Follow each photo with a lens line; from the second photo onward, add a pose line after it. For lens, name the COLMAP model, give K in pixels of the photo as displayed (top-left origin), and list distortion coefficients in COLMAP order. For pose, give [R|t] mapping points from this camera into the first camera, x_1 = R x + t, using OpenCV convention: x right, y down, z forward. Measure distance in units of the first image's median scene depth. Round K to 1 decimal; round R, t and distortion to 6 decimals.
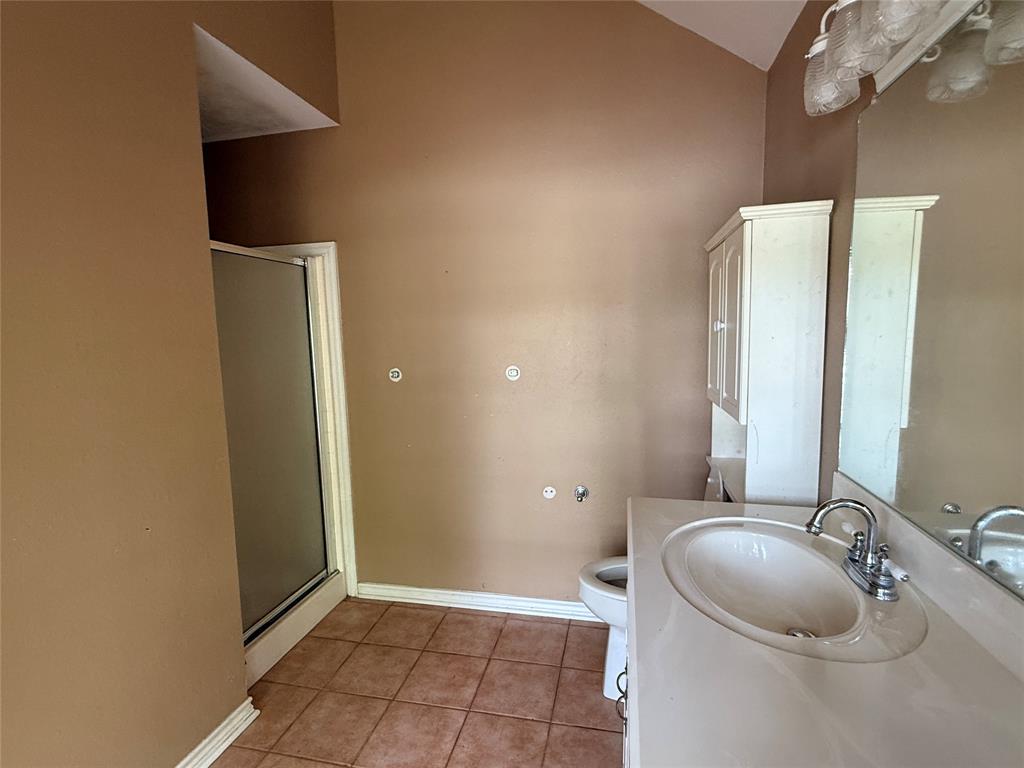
lens RADIAL K [[503.3, 0, 515.2], [0, 503.3, 386.2], [0, 0, 1]] dist [0.000284, -0.000670]
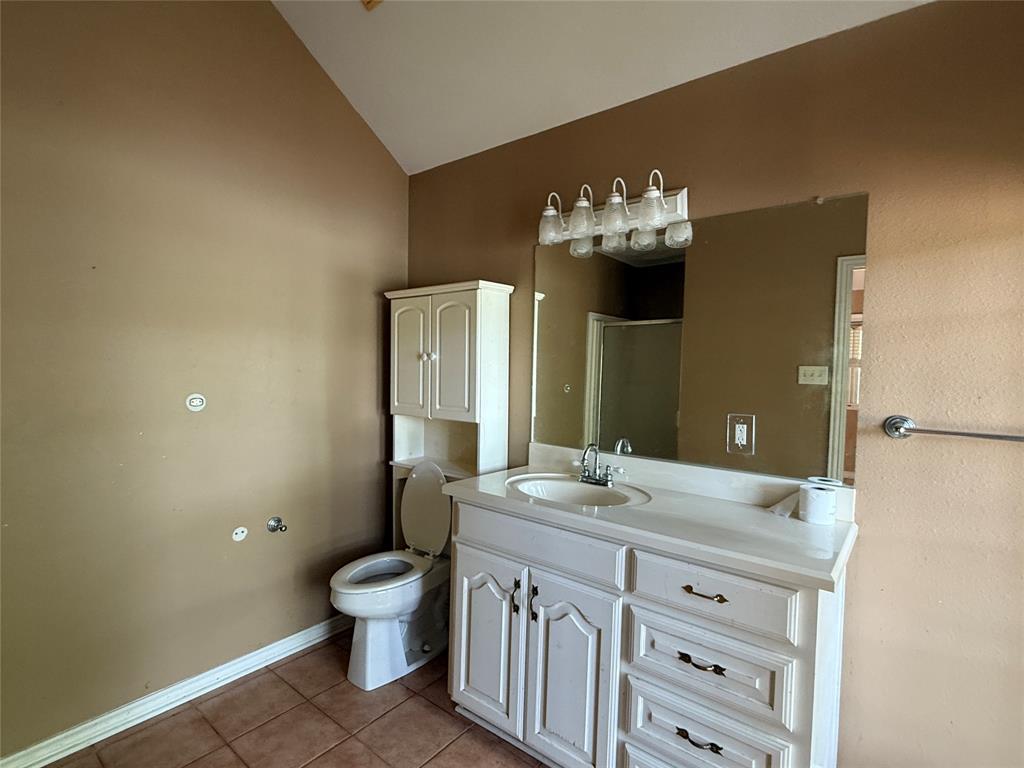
lens RADIAL K [[503.3, 0, 512.7], [0, 503.3, 382.7], [0, 0, 1]] dist [0.000284, -0.000670]
pose [[0.446583, -0.003239, 0.894736, -0.601603], [0.074768, 0.996631, -0.033711, 0.010815], [-0.891613, 0.081953, 0.445320, 0.167109]]
